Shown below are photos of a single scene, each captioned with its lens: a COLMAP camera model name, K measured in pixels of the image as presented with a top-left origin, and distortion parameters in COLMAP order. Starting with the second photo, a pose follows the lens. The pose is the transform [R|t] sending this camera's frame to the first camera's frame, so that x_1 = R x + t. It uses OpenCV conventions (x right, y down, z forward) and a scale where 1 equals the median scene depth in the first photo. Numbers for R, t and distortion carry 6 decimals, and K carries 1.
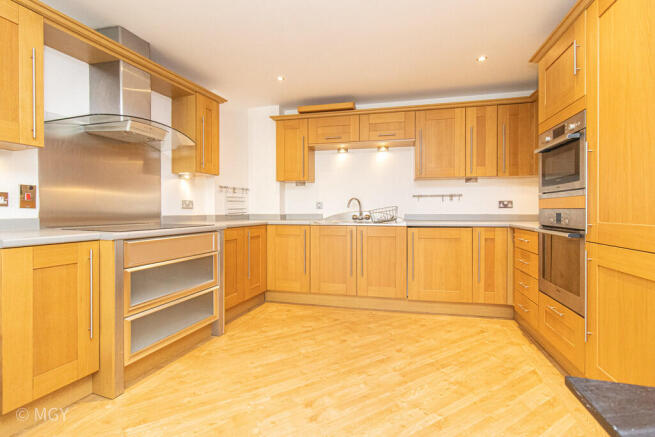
lens RADIAL K [[321.4, 0, 327.5], [0, 321.4, 218.5], [0, 0, 1]] dist [-0.001438, -0.000268]
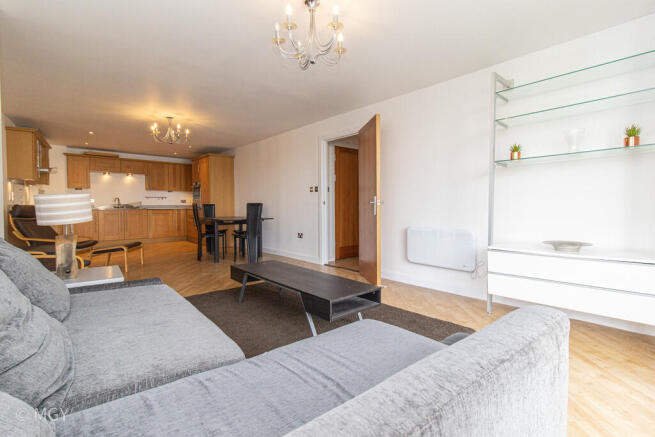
lens RADIAL K [[321.4, 0, 327.5], [0, 321.4, 218.5], [0, 0, 1]] dist [-0.001438, -0.000268]
pose [[0.607646, -0.031858, 0.793569, -0.814889], [0.013174, 0.999462, 0.030036, 0.035419], [-0.794099, -0.007797, 0.607739, -1.514167]]
